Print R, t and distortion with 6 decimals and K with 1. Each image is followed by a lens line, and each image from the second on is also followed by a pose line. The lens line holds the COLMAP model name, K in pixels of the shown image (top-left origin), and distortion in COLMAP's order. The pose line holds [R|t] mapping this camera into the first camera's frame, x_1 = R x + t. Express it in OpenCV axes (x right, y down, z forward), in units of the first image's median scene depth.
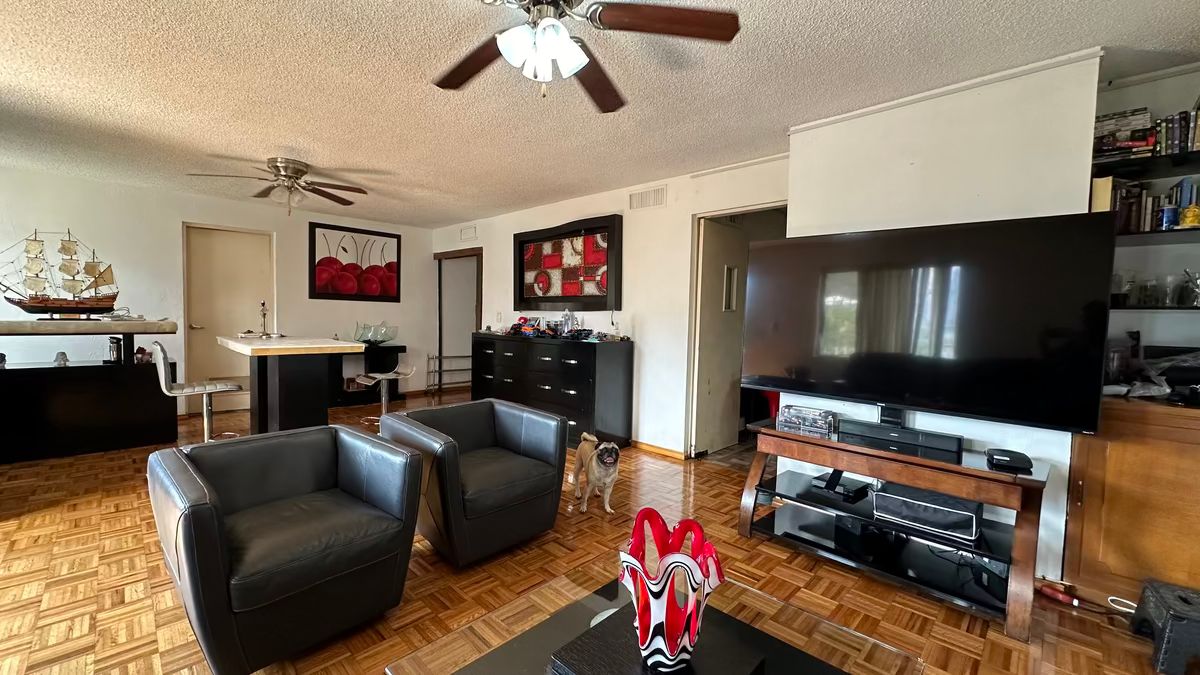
lens RADIAL K [[475.9, 0, 597.7], [0, 475.9, 337.9], [0, 0, 1]] dist [0.002512, 0.000226]
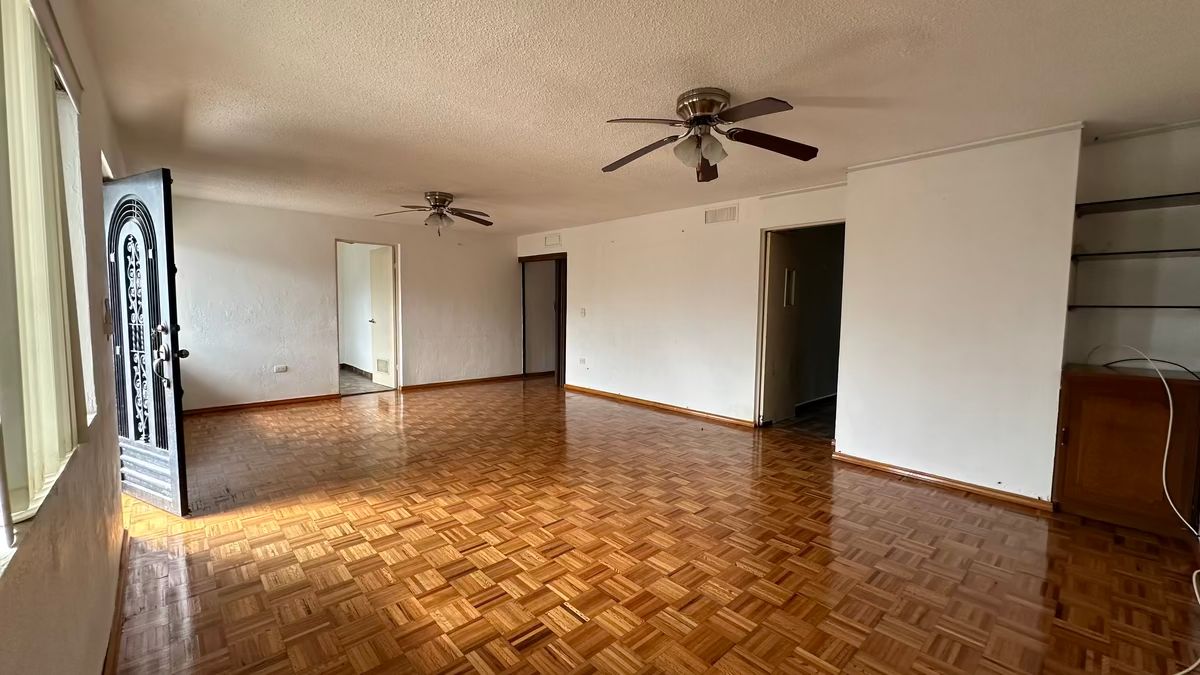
lens RADIAL K [[475.9, 0, 601.5], [0, 475.9, 339.5], [0, 0, 1]] dist [0.002512, 0.000226]
pose [[0.998836, -0.006915, -0.047734, -0.190272], [0.007929, 0.999746, 0.021095, -0.003555], [0.047576, -0.021449, 0.998637, -0.309787]]
